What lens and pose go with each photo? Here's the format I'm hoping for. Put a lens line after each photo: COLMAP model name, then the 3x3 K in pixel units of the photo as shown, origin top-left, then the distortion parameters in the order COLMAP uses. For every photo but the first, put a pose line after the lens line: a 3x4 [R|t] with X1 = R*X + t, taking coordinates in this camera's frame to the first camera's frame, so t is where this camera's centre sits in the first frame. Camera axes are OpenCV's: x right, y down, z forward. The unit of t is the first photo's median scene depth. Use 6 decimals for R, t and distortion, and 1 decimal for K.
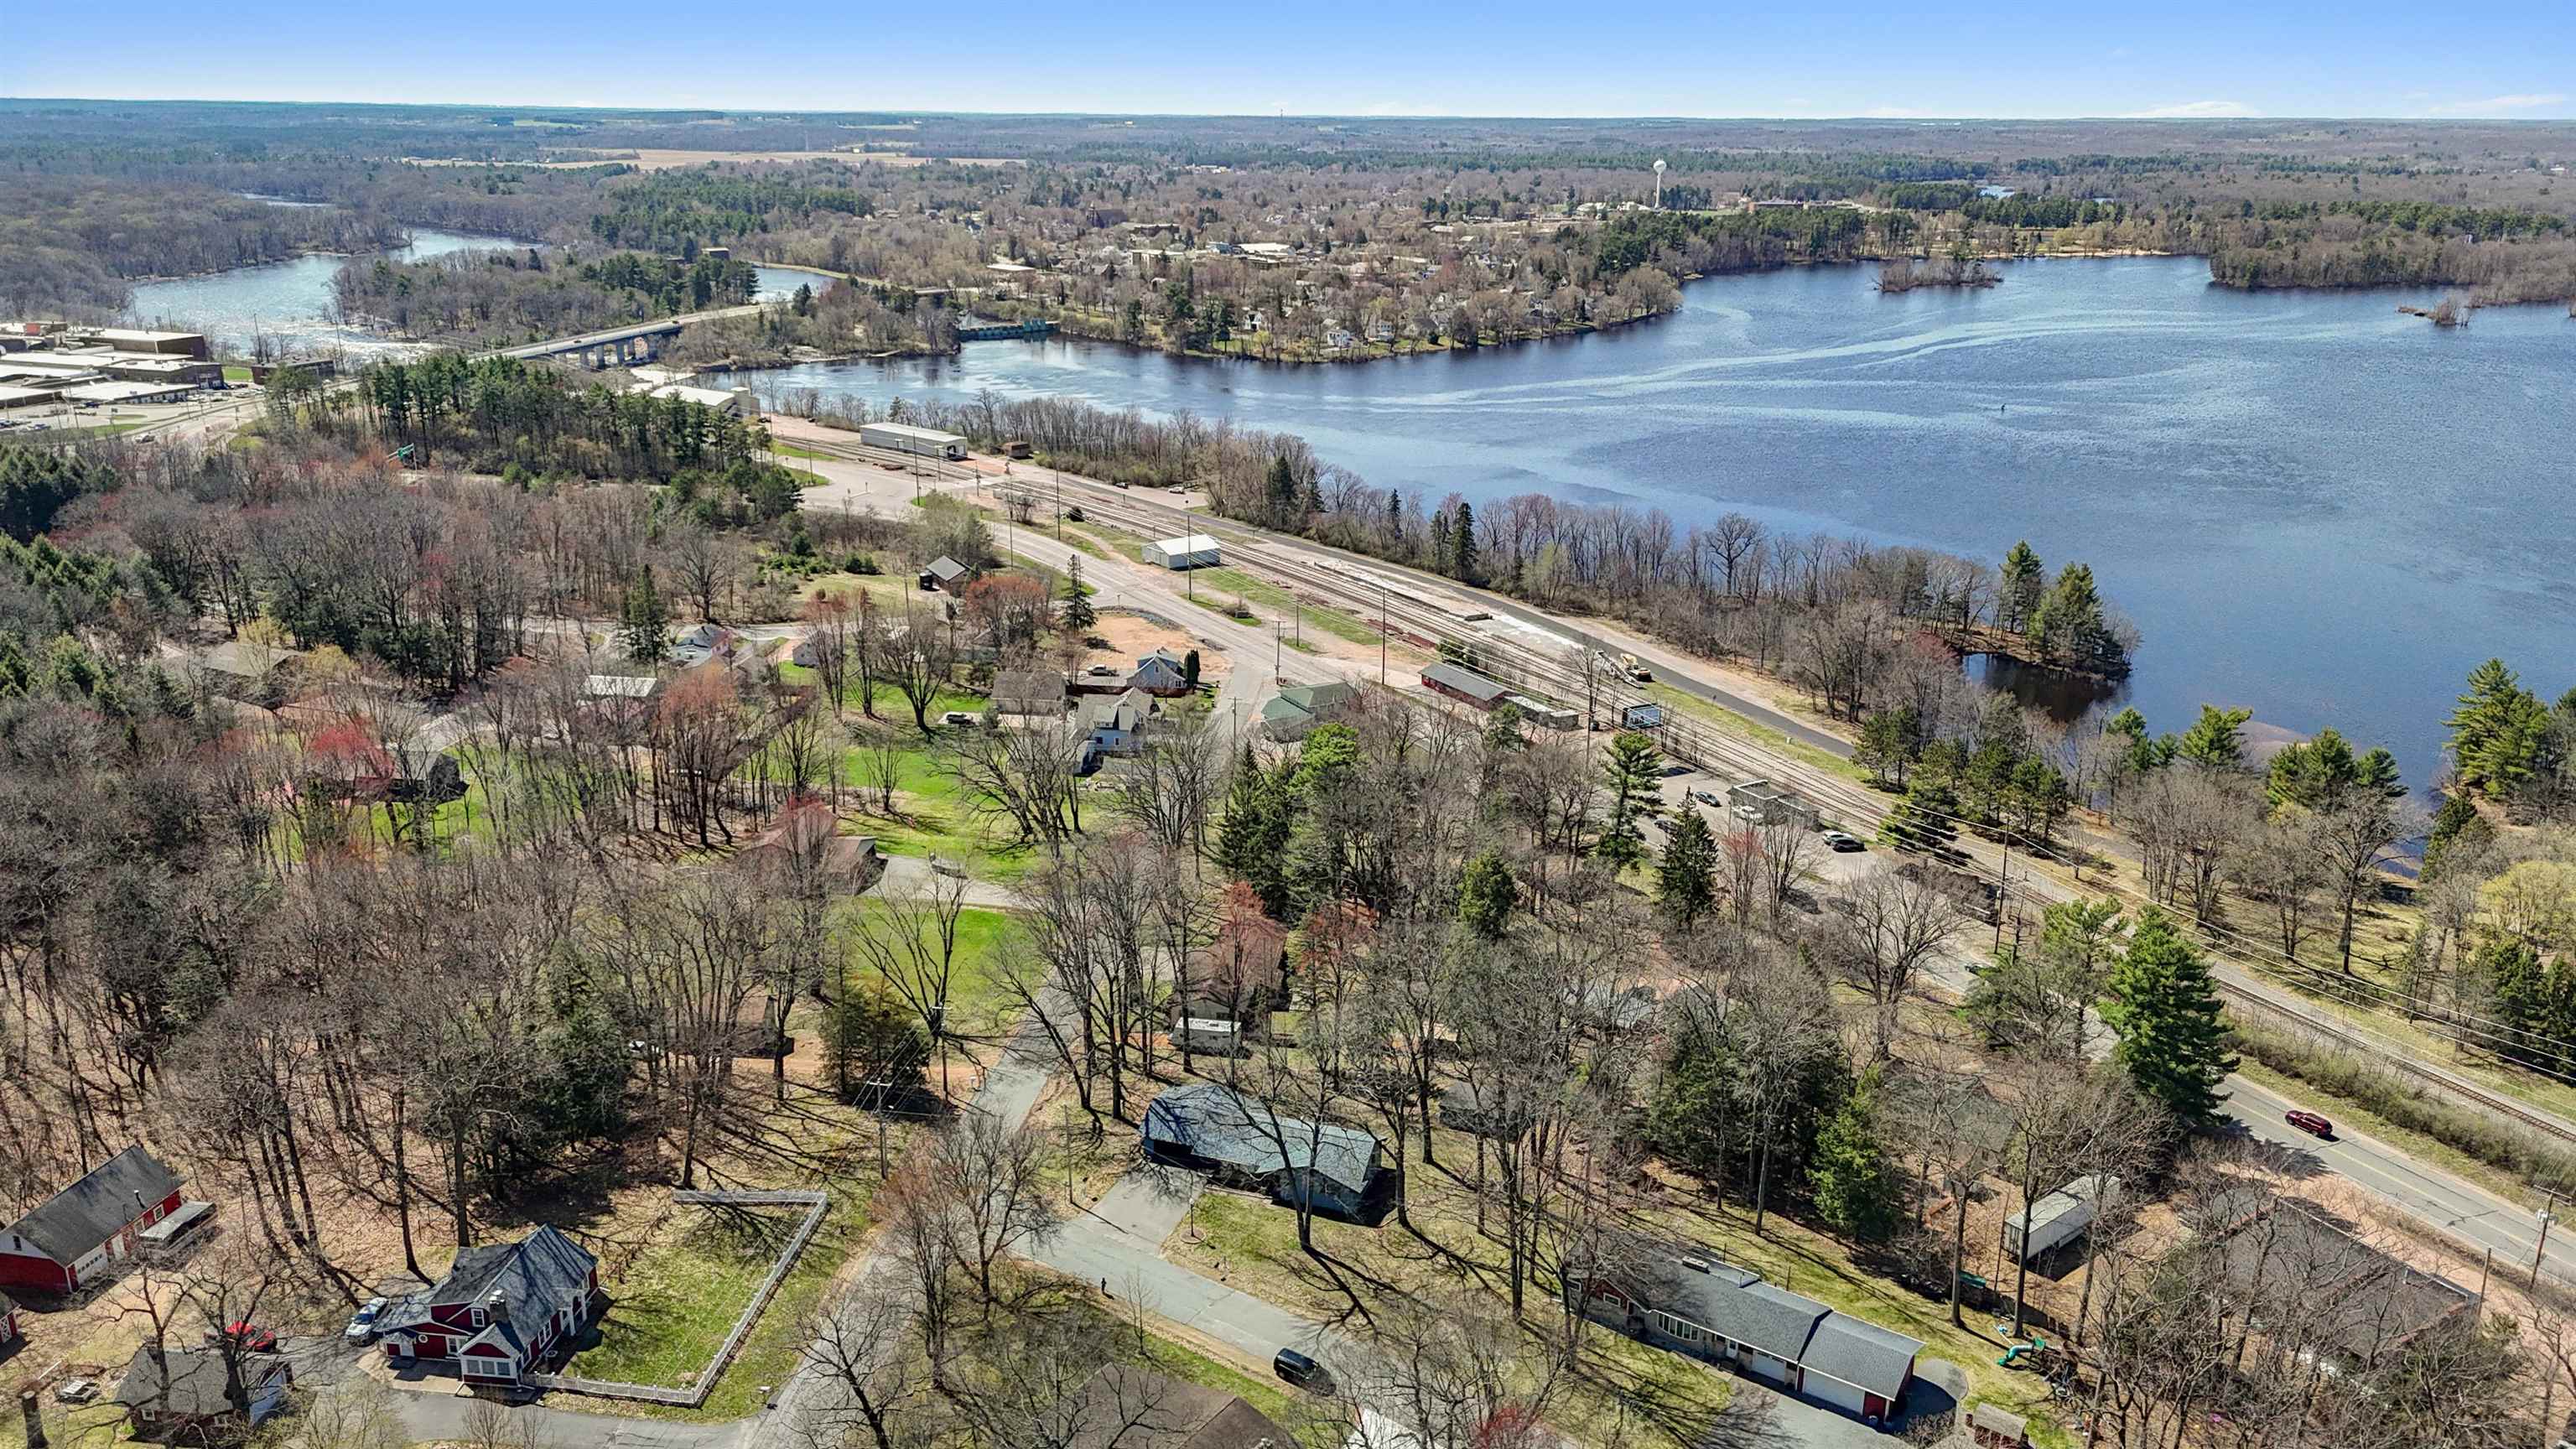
lens RADIAL K [[1904.4, 0, 1298.7], [0, 1904.4, 718.8], [0, 0, 1]] dist [0.064089, -0.053459]
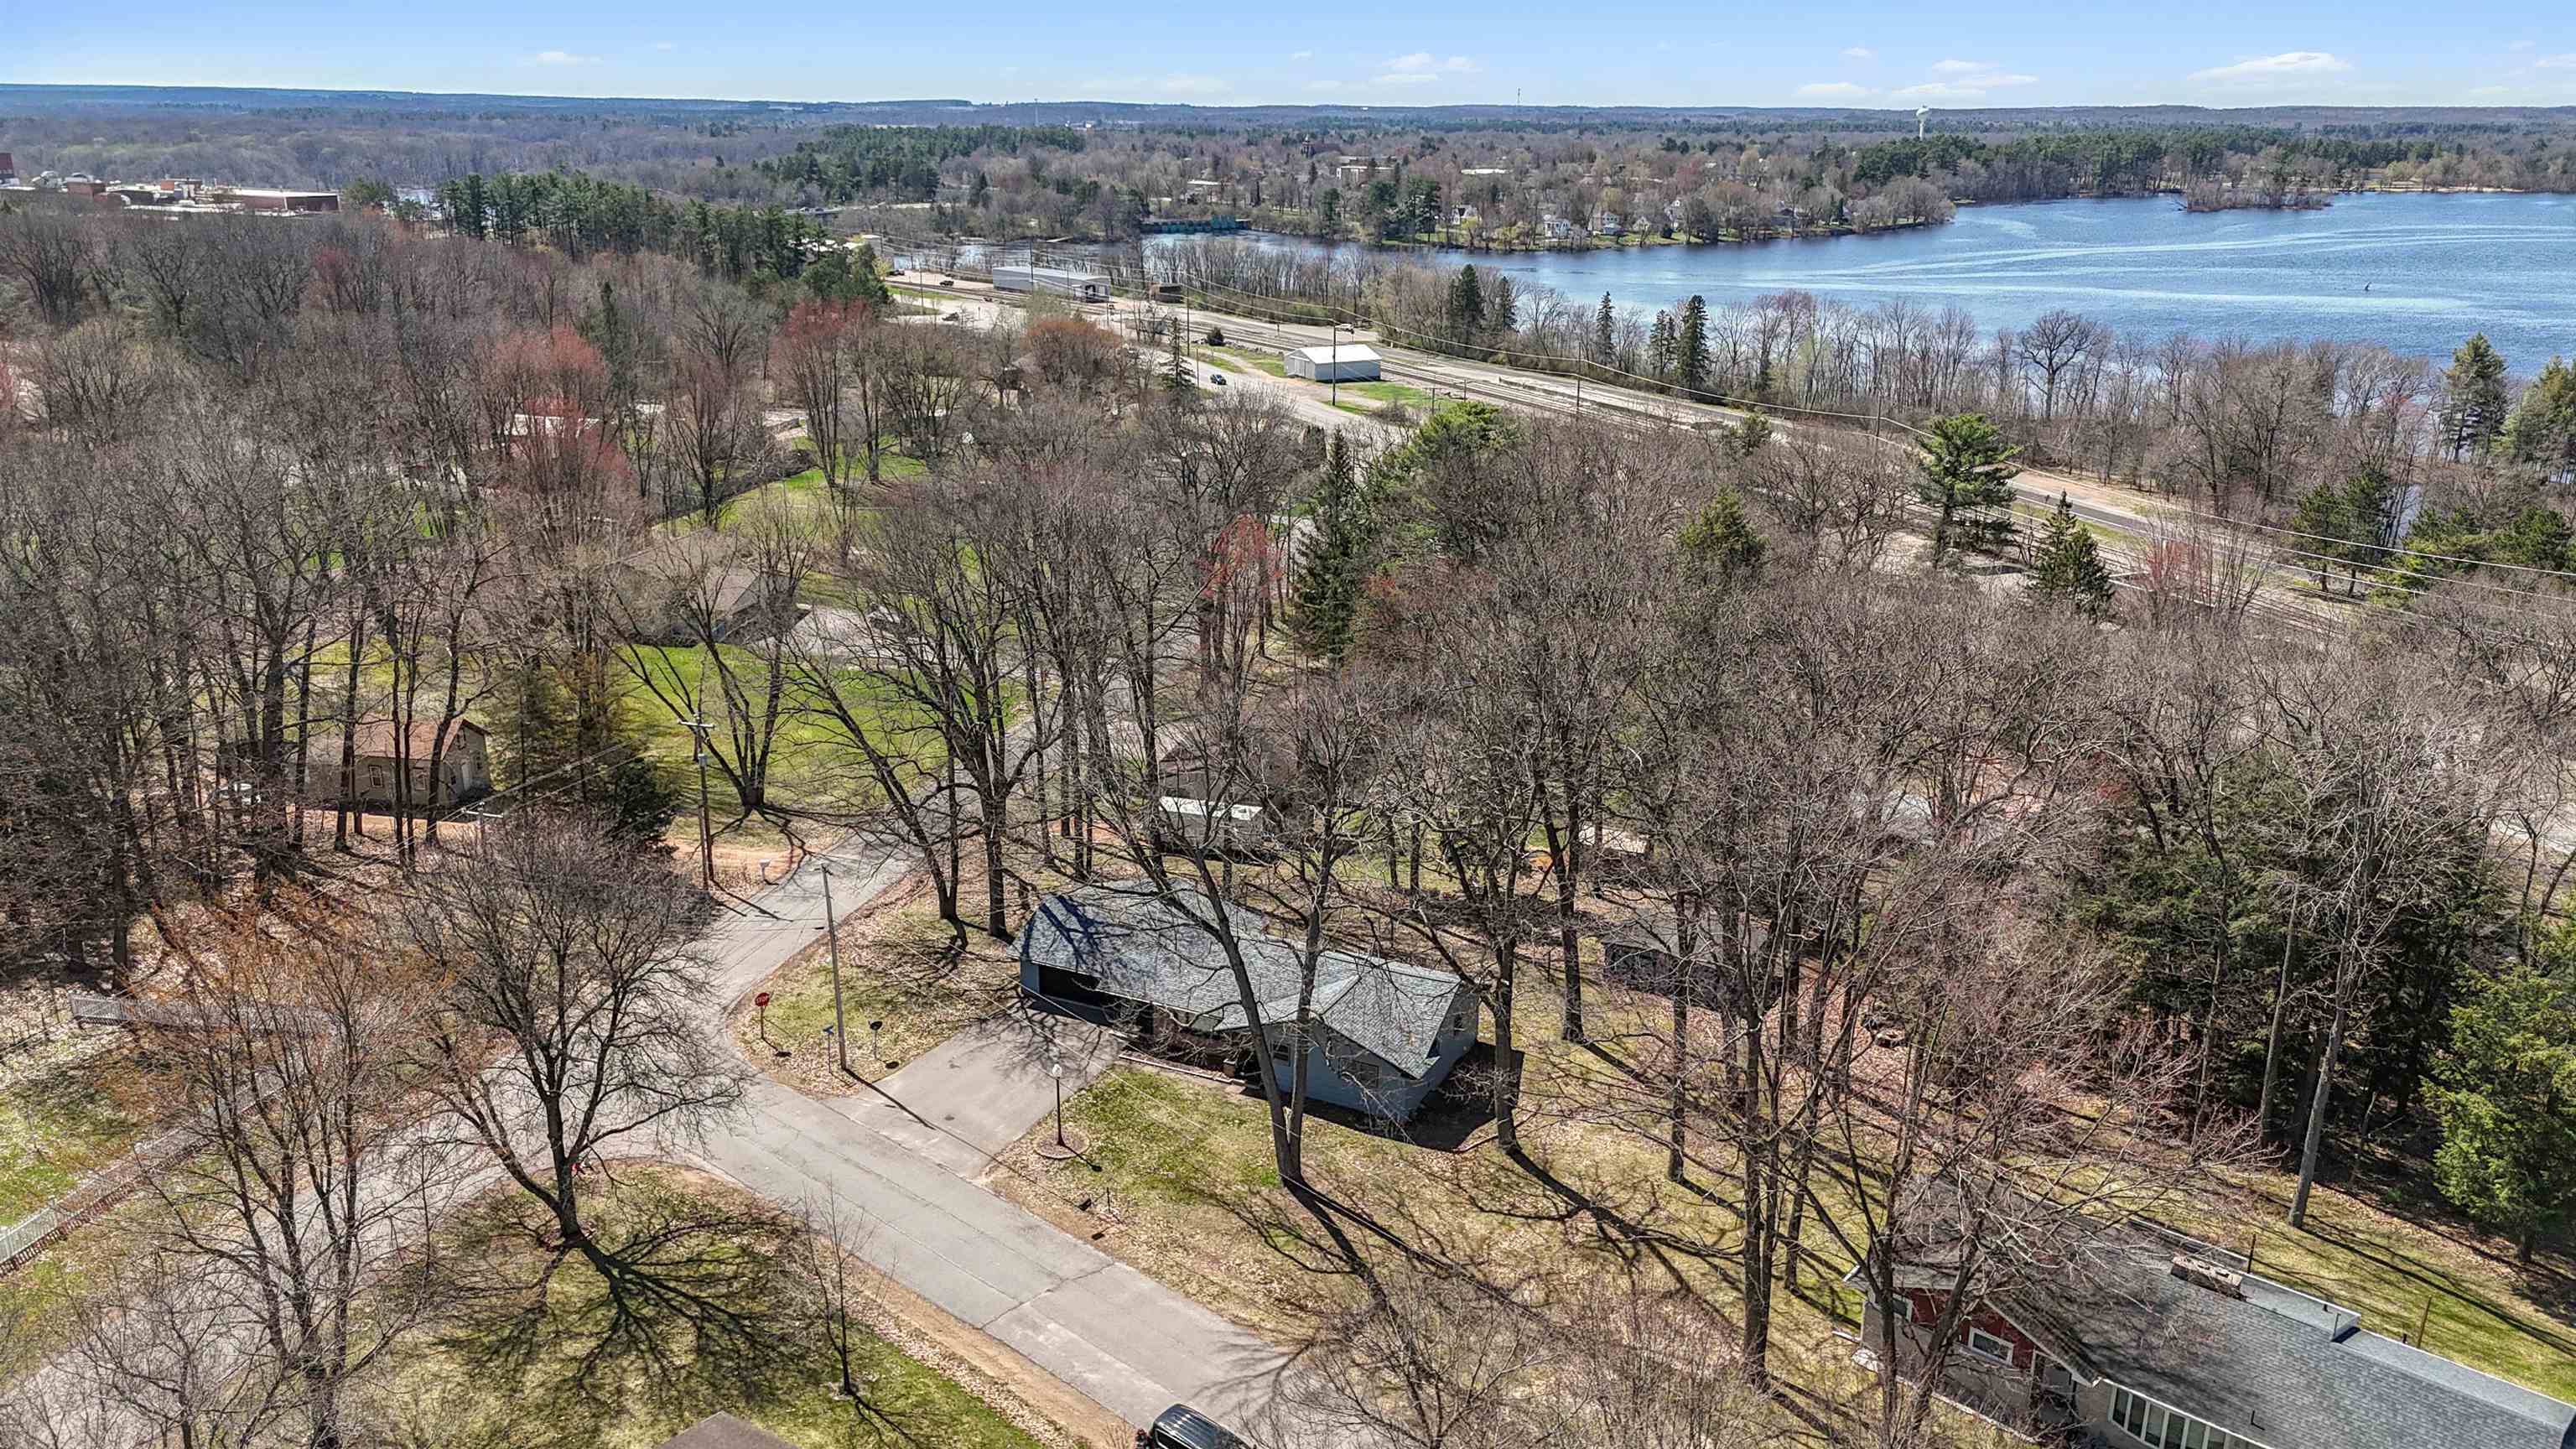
lens RADIAL K [[1904.4, 0, 1298.7], [0, 1904.4, 718.8], [0, 0, 1]] dist [0.064089, -0.053459]
pose [[0.992926, 0.034519, -0.113608, 0.047460], [-0.034586, 0.999401, 0.001382, 0.143200], [0.113588, 0.002557, 0.993525, 0.472326]]
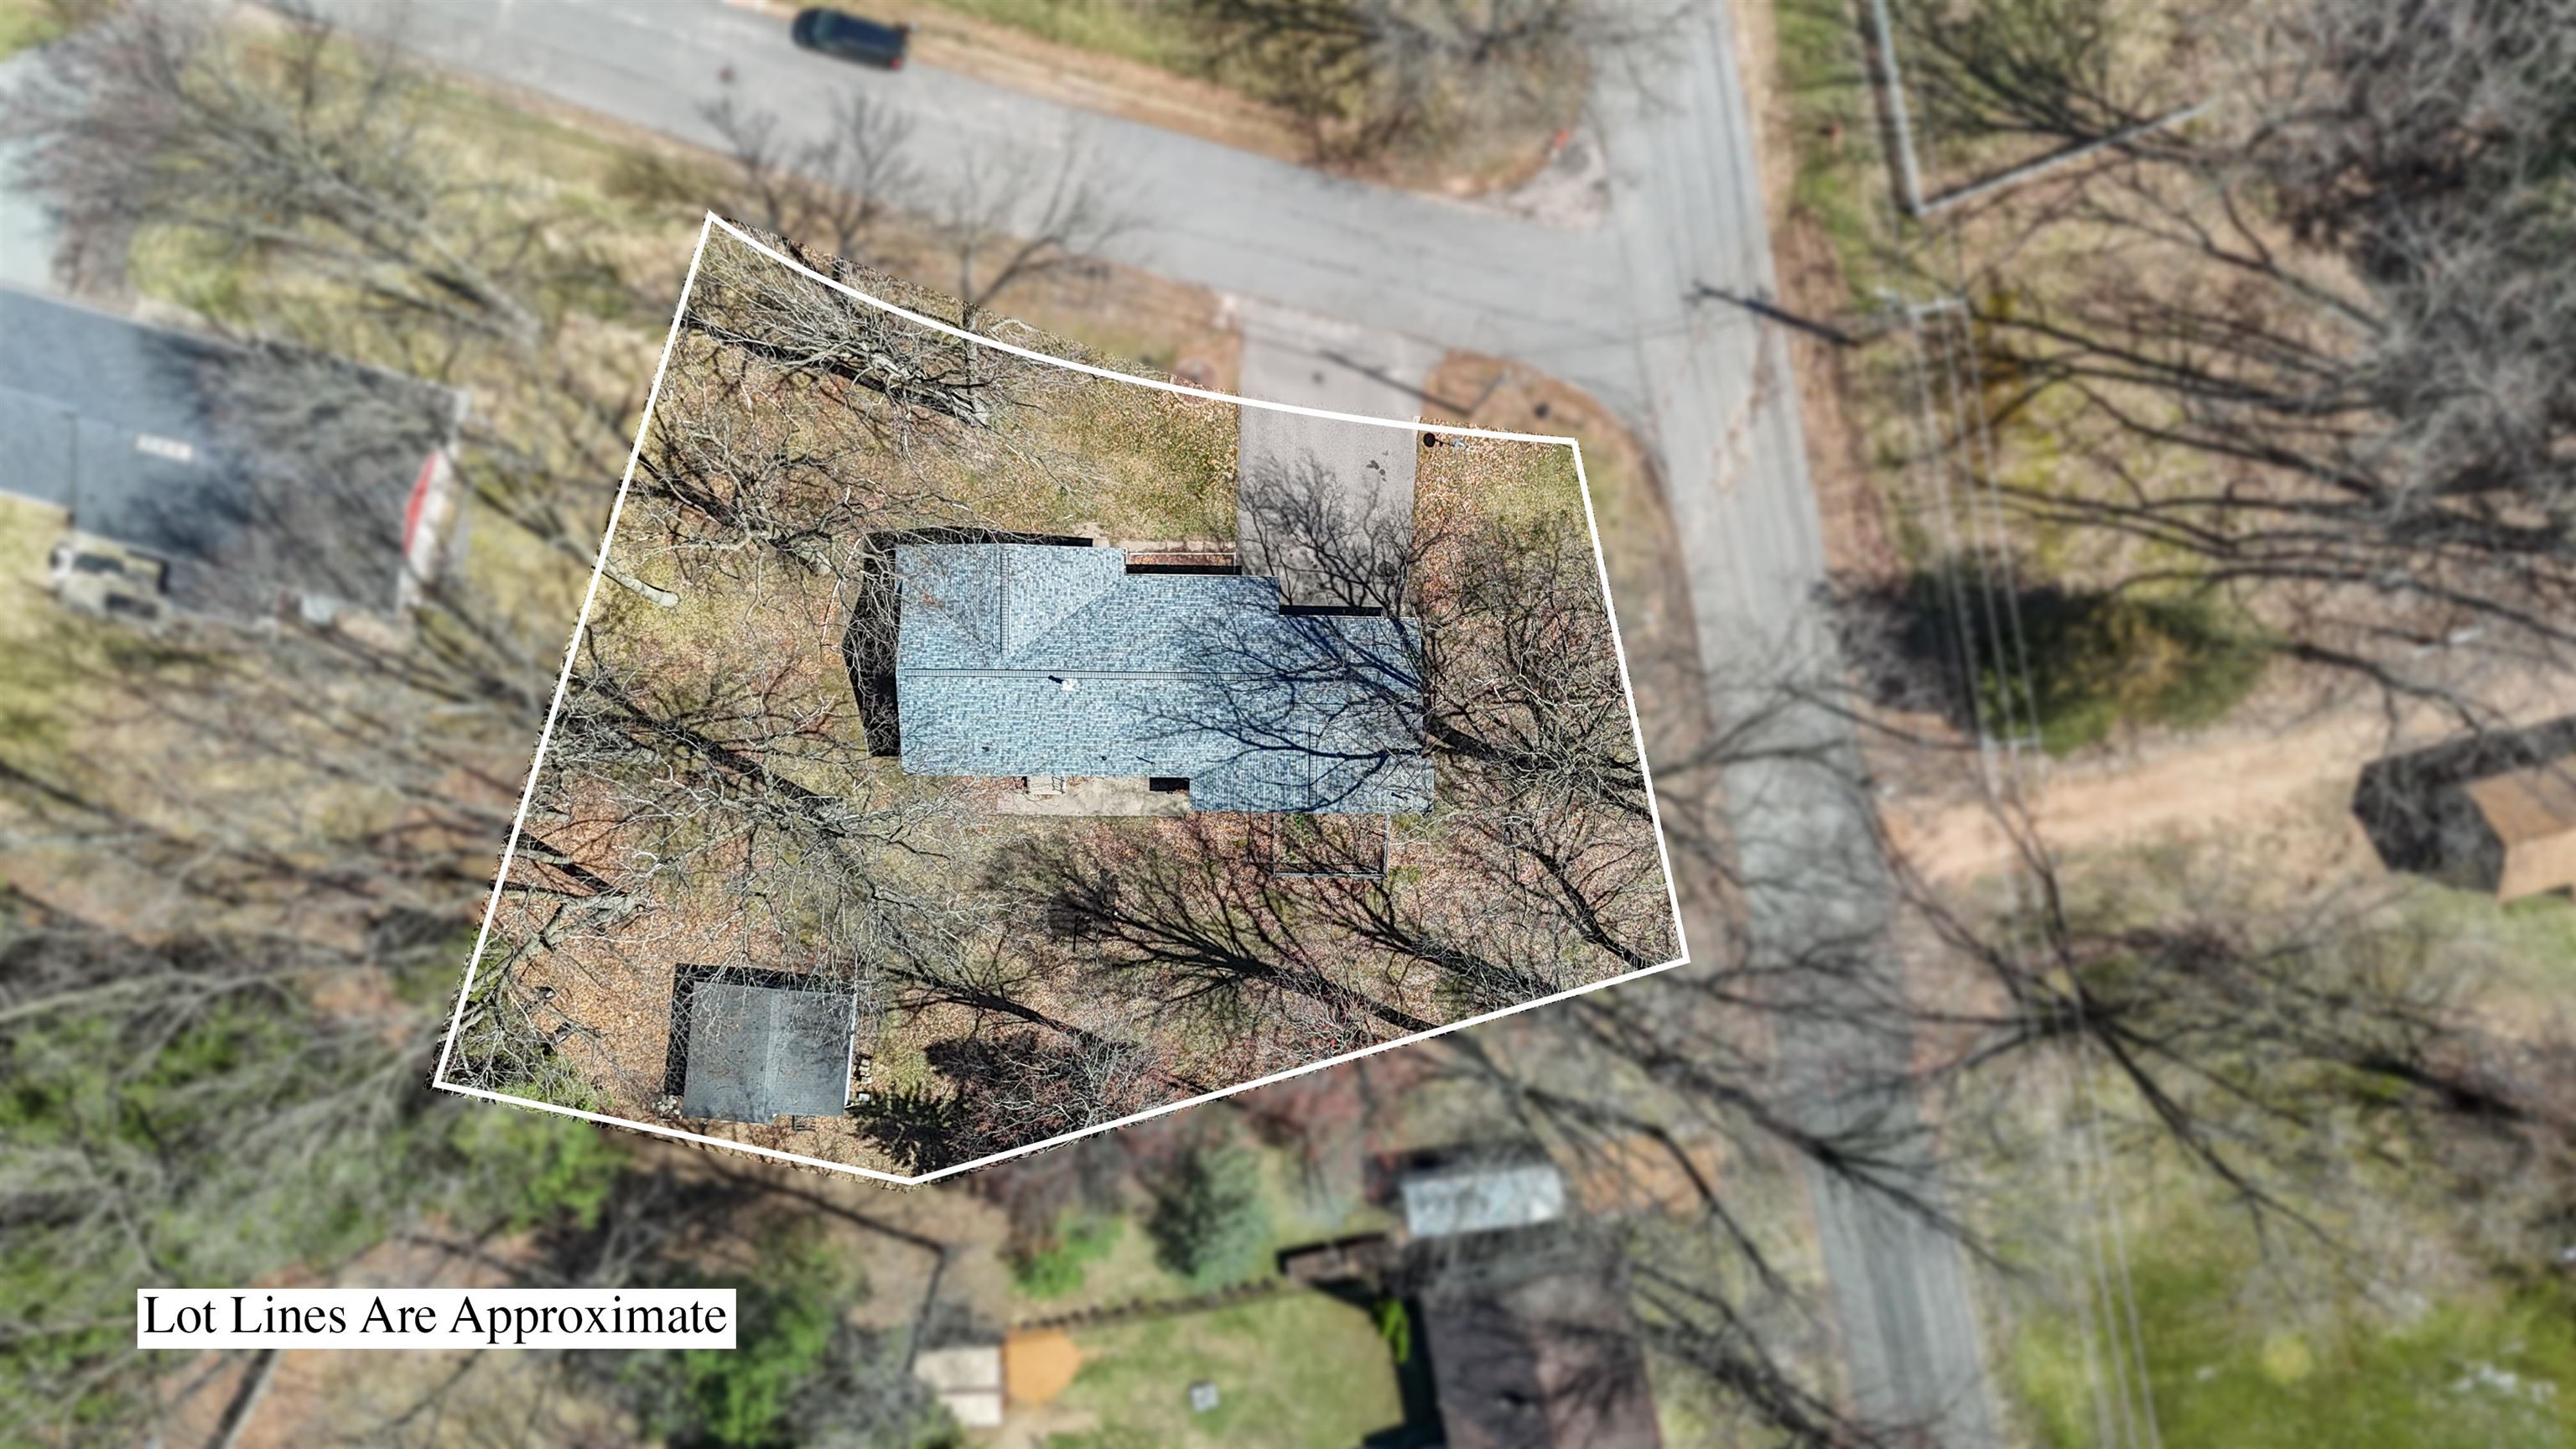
lens RADIAL K [[1904.4, 0, 1298.7], [0, 1904.4, 718.8], [0, 0, 1]] dist [0.064089, -0.053459]
pose [[-0.946641, 0.320493, -0.033990, -0.030770], [-0.132149, -0.289798, 0.947921, -0.215636], [0.293951, 0.901832, 0.316687, 0.819980]]
